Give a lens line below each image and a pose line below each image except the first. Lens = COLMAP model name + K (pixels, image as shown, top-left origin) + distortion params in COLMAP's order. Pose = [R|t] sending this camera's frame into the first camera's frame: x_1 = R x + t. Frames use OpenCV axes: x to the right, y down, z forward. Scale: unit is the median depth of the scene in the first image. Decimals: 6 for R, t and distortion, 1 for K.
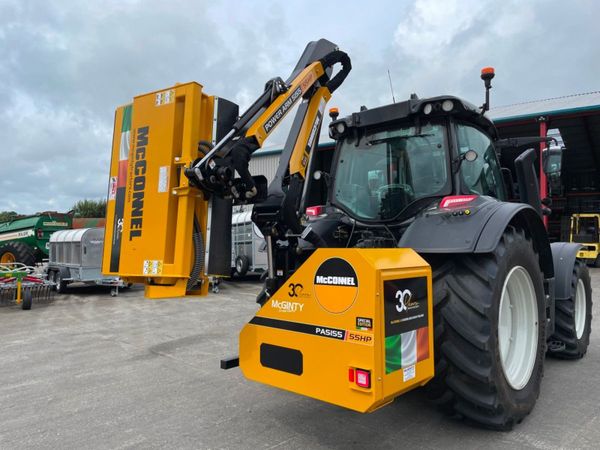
lens RADIAL K [[456.7, 0, 300.0], [0, 456.7, 225.0], [0, 0, 1]] dist [0.085566, -0.115724]
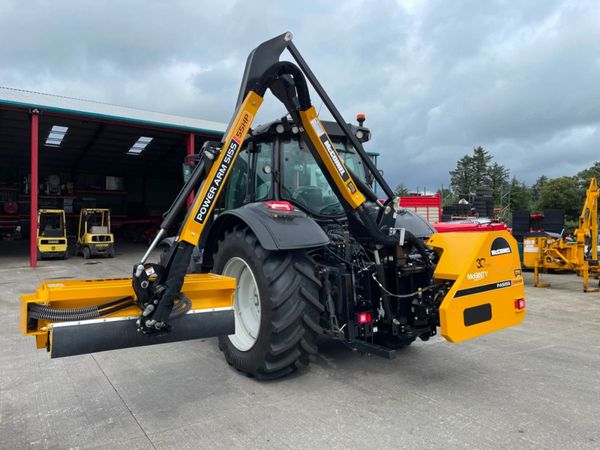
lens RADIAL K [[463.7, 0, 295.9], [0, 463.7, 222.8], [0, 0, 1]] dist [0.089862, -0.112039]
pose [[0.259795, -0.026138, 0.965310, -1.672606], [0.021567, 0.999541, 0.021261, -0.028187], [-0.965423, 0.015295, 0.260240, 1.257487]]
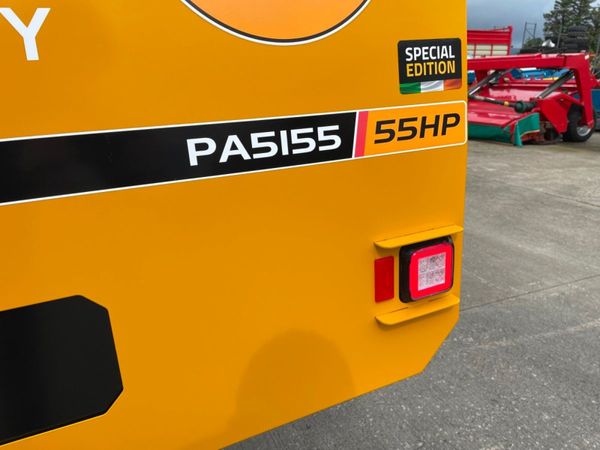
lens RADIAL K [[456.7, 0, 300.0], [0, 456.7, 225.0], [0, 0, 1]] dist [0.085566, -0.115724]
pose [[0.392326, -0.297859, 0.870264, -0.119083], [0.012969, 0.947815, 0.318556, 0.202337], [-0.919735, -0.113691, 0.375716, 0.900260]]
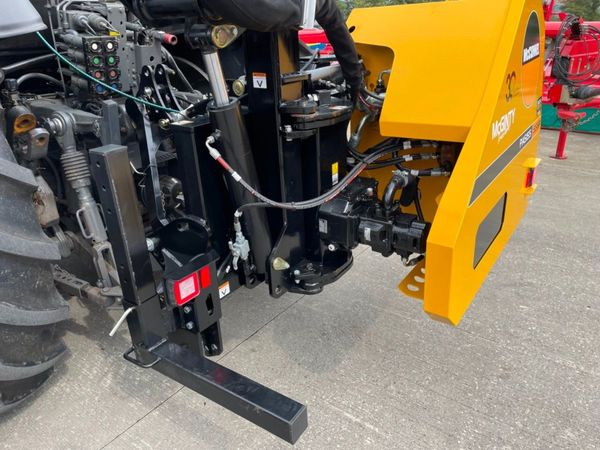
lens RADIAL K [[456.7, 0, 300.0], [0, 456.7, 225.0], [0, 0, 1]] dist [0.085566, -0.115724]
pose [[-0.126996, -0.395164, 0.909790, -0.534425], [0.011635, 0.916560, 0.399729, 0.082329], [-0.991835, 0.061349, -0.111802, 1.385371]]
